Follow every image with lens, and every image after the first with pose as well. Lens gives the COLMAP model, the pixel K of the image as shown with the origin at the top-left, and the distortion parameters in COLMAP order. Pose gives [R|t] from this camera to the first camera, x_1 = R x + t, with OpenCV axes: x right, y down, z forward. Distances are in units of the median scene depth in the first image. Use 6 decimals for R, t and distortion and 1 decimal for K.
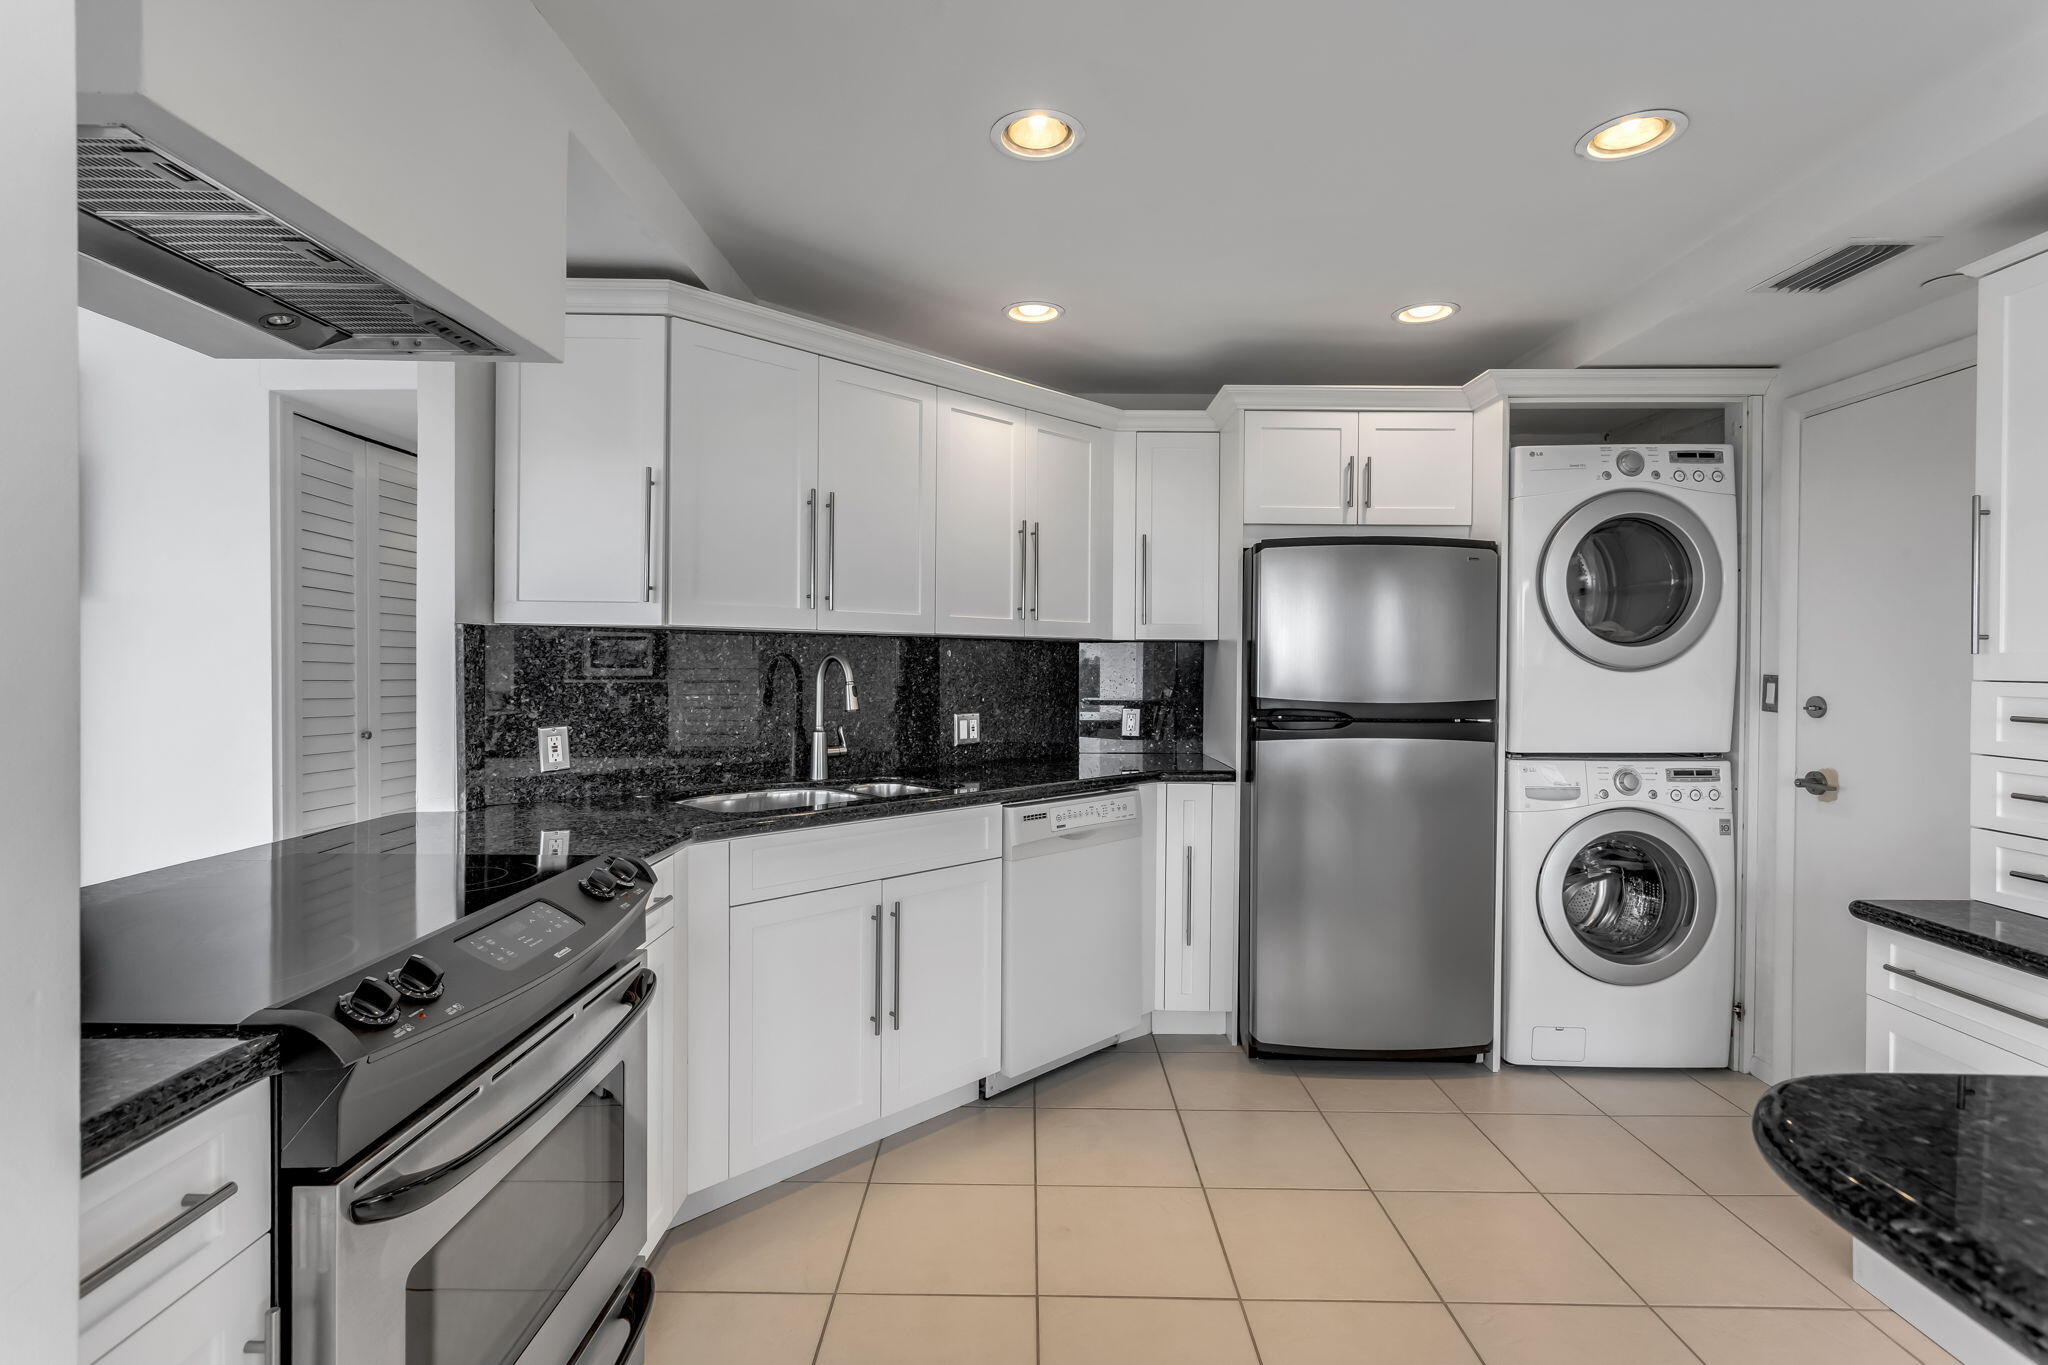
lens RADIAL K [[964.3, 0, 1025.9], [0, 964.3, 652.0], [0, 0, 1]] dist [-0.001840, 0.000160]
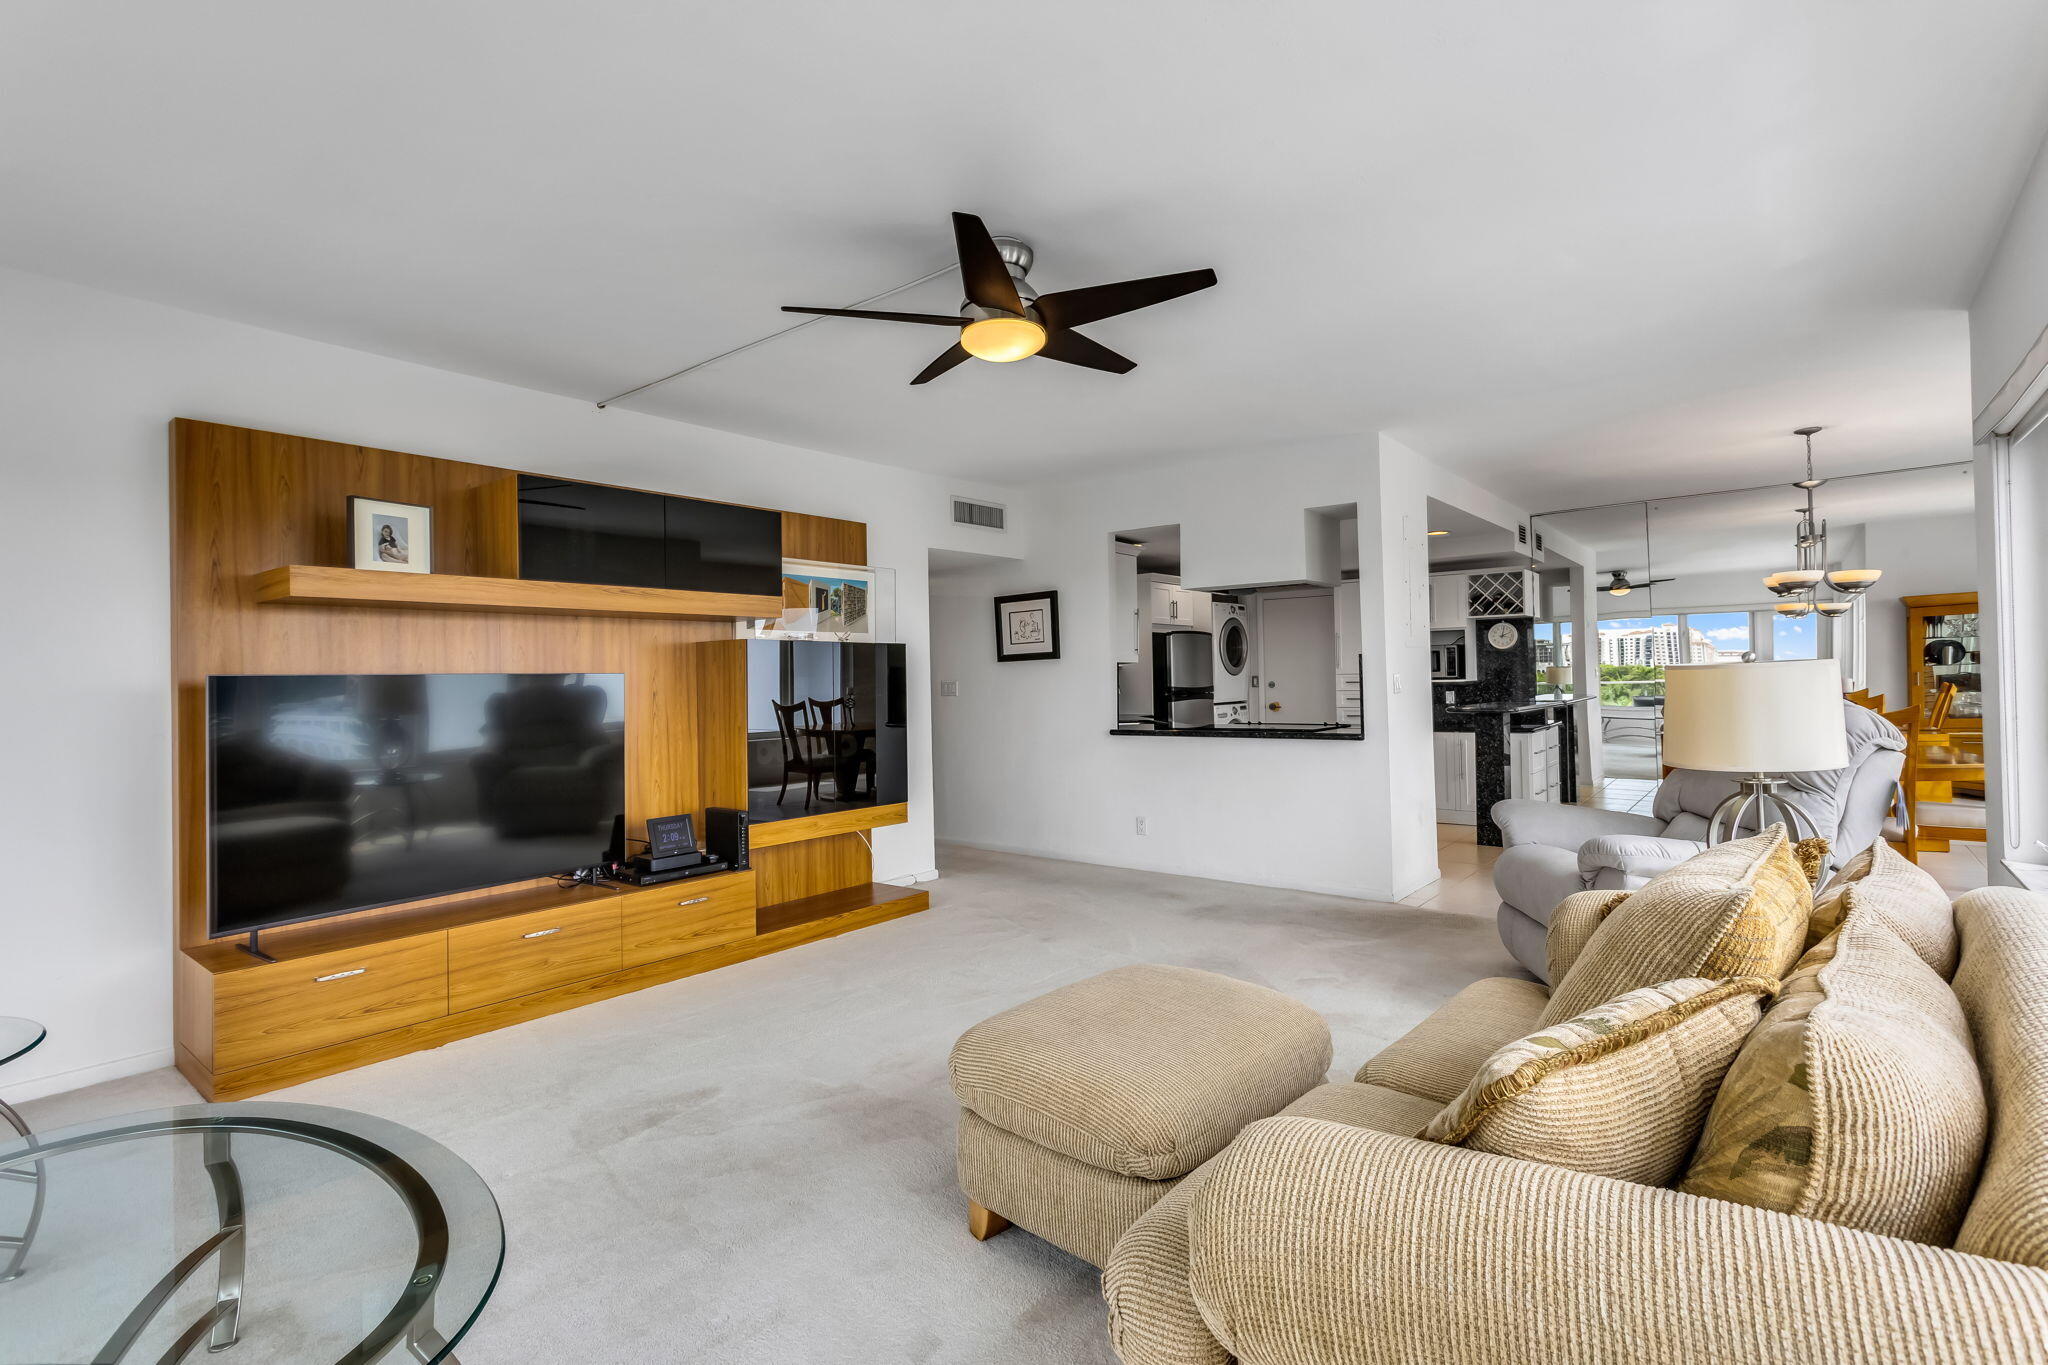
lens RADIAL K [[952.5, 0, 1035.4], [0, 952.5, 662.1], [0, 0, 1]] dist [-0.000616, -0.000096]
pose [[0.619110, -0.003271, 0.785298, -2.209882], [0.015840, 0.999840, -0.008322, -0.008140], [-0.785145, 0.017591, 0.619063, -0.414705]]
